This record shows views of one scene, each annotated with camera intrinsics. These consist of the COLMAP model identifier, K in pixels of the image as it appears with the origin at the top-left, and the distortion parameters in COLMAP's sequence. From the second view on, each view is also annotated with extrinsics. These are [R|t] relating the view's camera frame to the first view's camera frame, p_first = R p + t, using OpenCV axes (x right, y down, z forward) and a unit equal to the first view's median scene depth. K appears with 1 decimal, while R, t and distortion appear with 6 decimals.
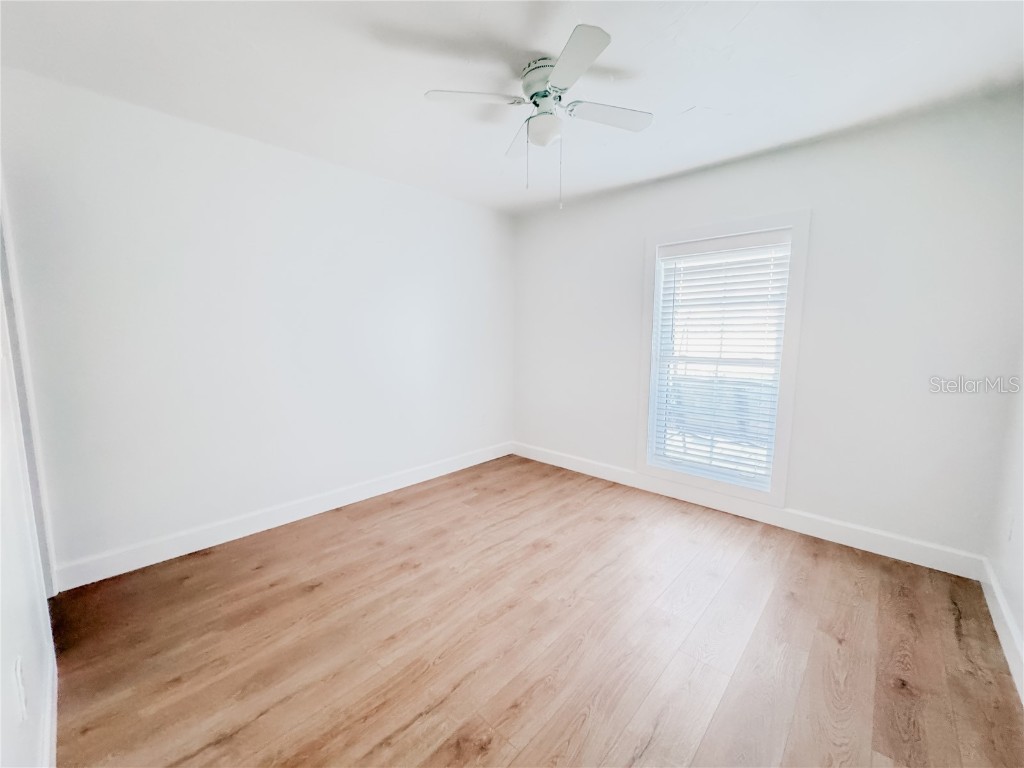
lens RADIAL K [[408.3, 0, 510.9], [0, 408.3, 380.4], [0, 0, 1]] dist [-0.005436, 0.001301]
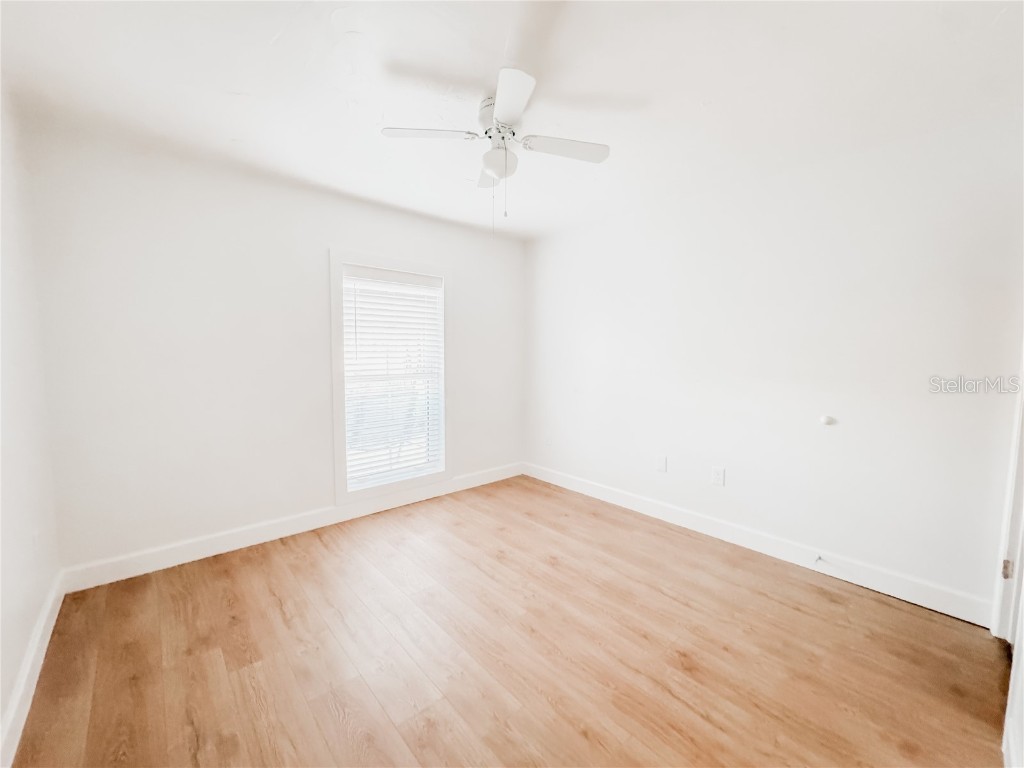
lens RADIAL K [[408.3, 0, 508.0], [0, 408.3, 381.7], [0, 0, 1]] dist [-0.005436, 0.001301]
pose [[0.096082, -0.077206, 0.992375, -0.631365], [0.103345, 0.992373, 0.067200, -0.083047], [-0.989994, 0.096101, 0.103328, 0.595750]]
